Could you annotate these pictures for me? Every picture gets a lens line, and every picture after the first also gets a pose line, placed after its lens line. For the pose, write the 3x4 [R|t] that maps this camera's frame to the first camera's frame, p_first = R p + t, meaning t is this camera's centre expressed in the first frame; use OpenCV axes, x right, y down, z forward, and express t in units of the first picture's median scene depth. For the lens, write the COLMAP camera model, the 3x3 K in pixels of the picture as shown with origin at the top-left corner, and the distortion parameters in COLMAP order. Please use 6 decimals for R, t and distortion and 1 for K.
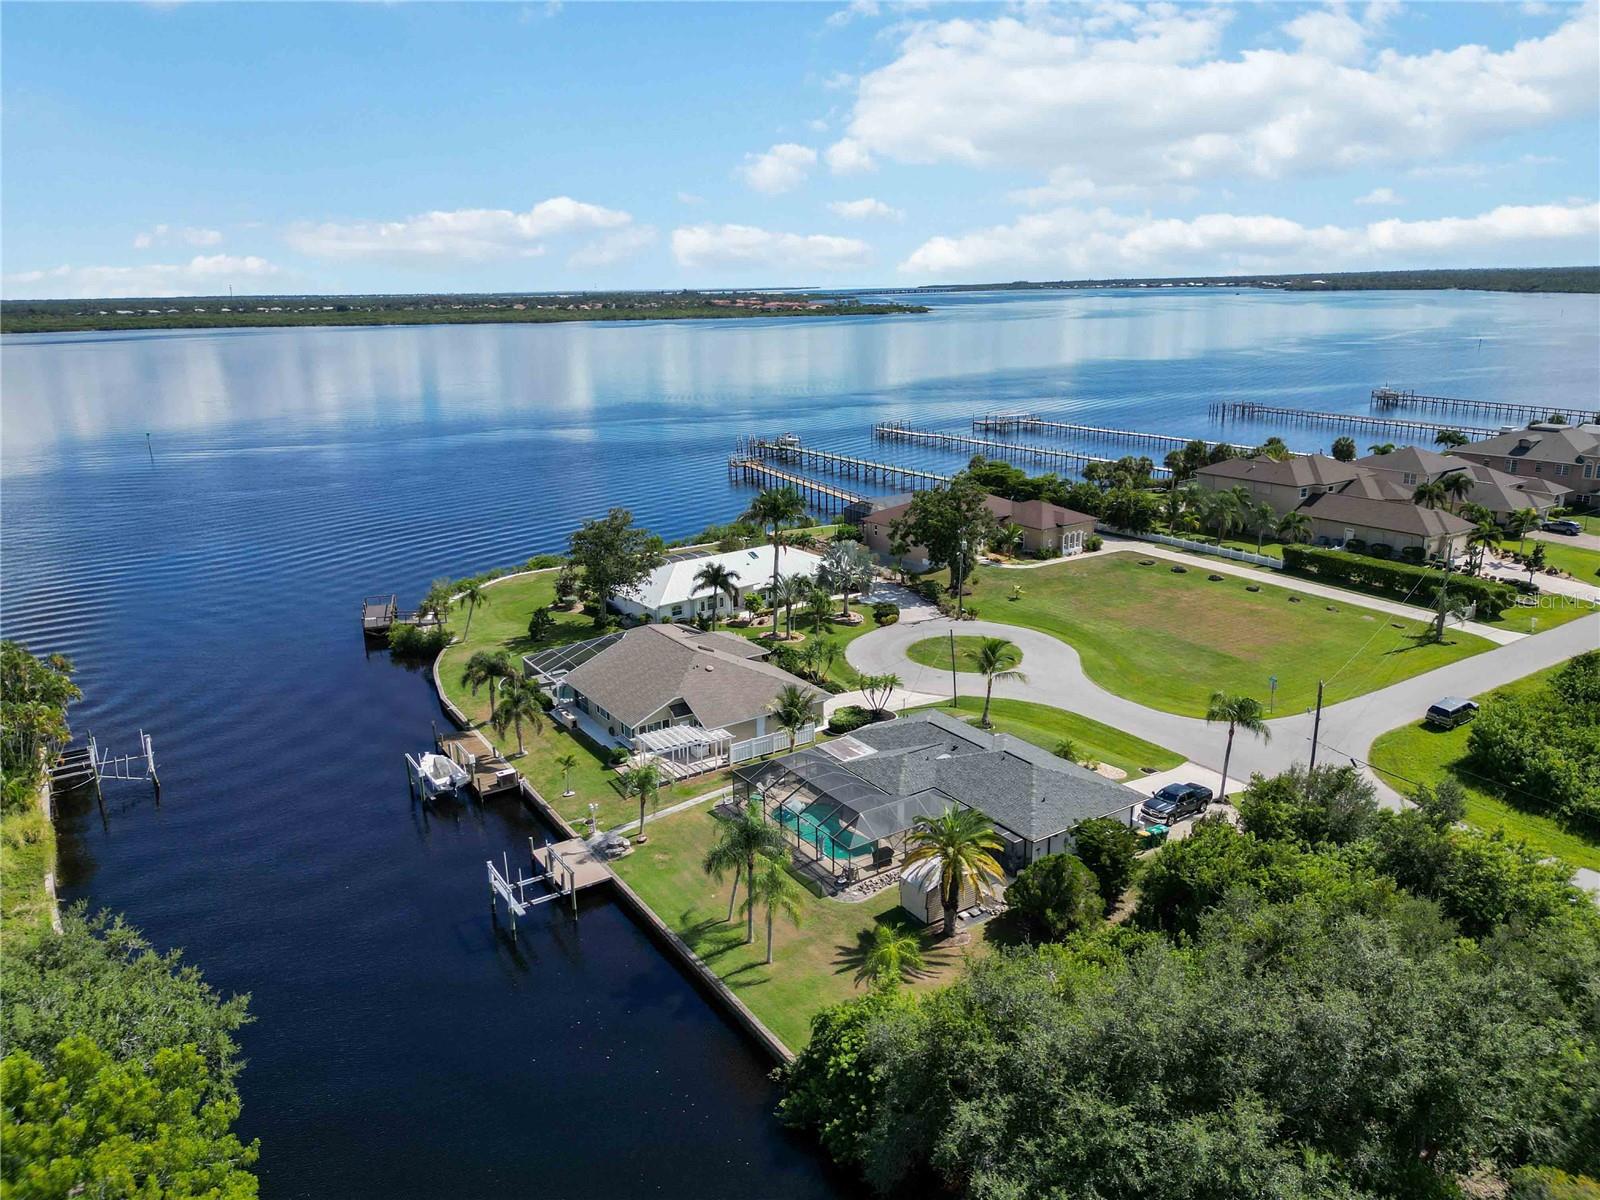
lens RADIAL K [[1118.3, 0, 798.3], [0, 1118.3, 601.2], [0, 0, 1]] dist [0.080457, -0.091653]
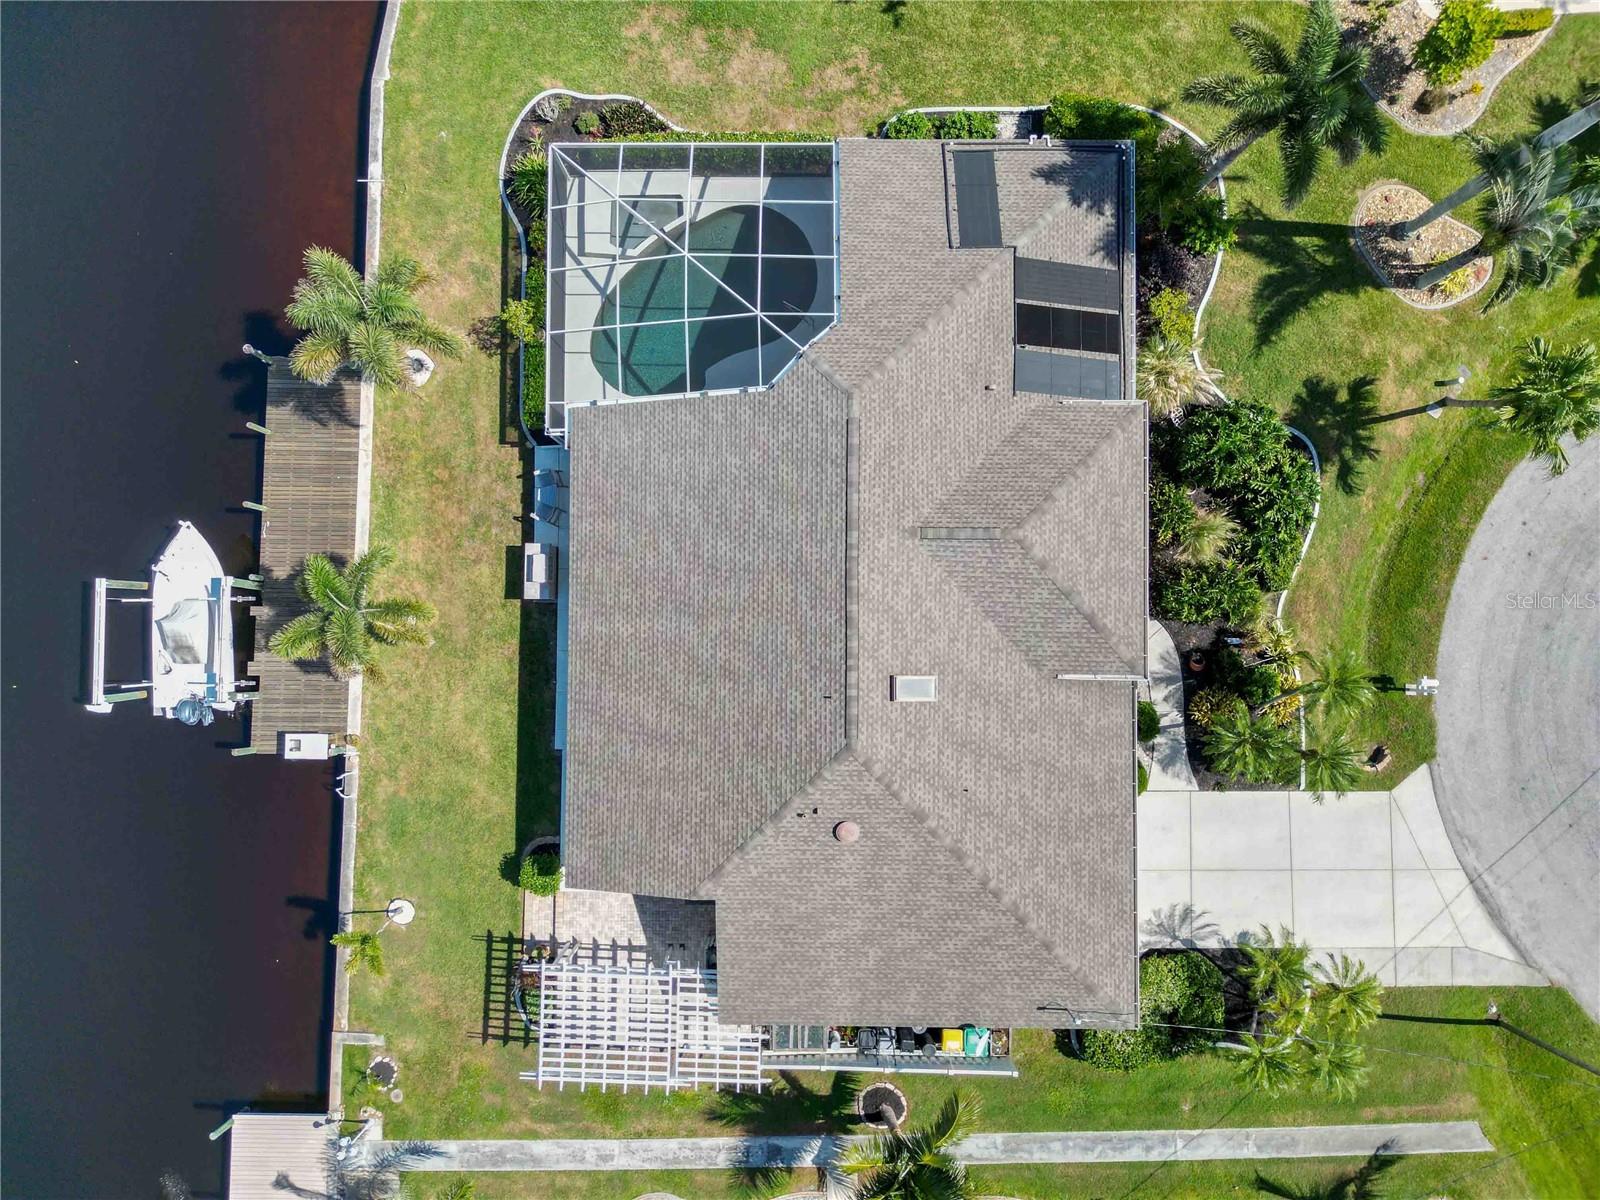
lens RADIAL K [[1131.1, 0, 796.2], [0, 1131.1, 600.9], [0, 0, 1]] dist [0.058769, -0.056084]
pose [[0.834180, 0.551474, -0.004415, -0.096210], [-0.159231, 0.248508, 0.955452, -0.203935], [0.528004, -0.796317, 0.295112, 0.713371]]
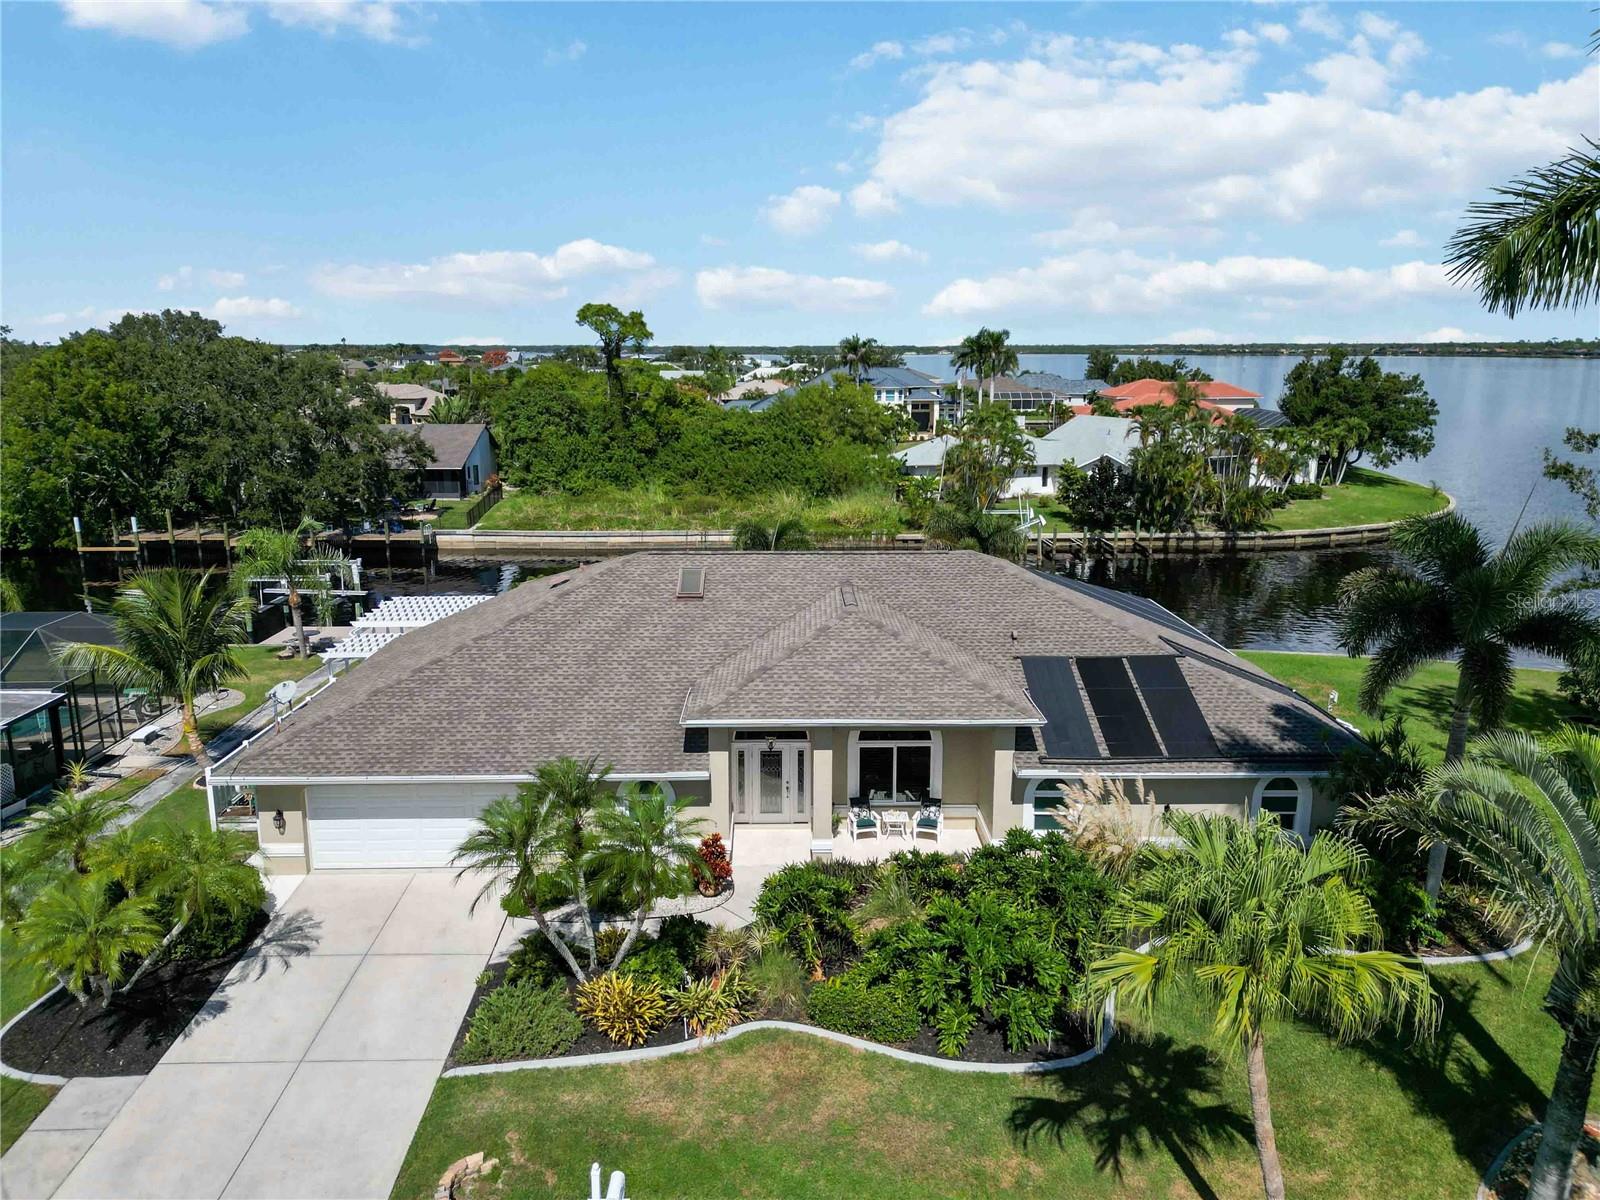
lens RADIAL K [[1118.3, 0, 798.3], [0, 1118.3, 601.2], [0, 0, 1]] dist [0.080457, -0.091653]
pose [[-0.530263, 0.207673, -0.822005, 0.126284], [-0.220365, 0.902456, 0.370152, -0.059659], [0.818694, 0.377420, -0.432775, 0.912959]]
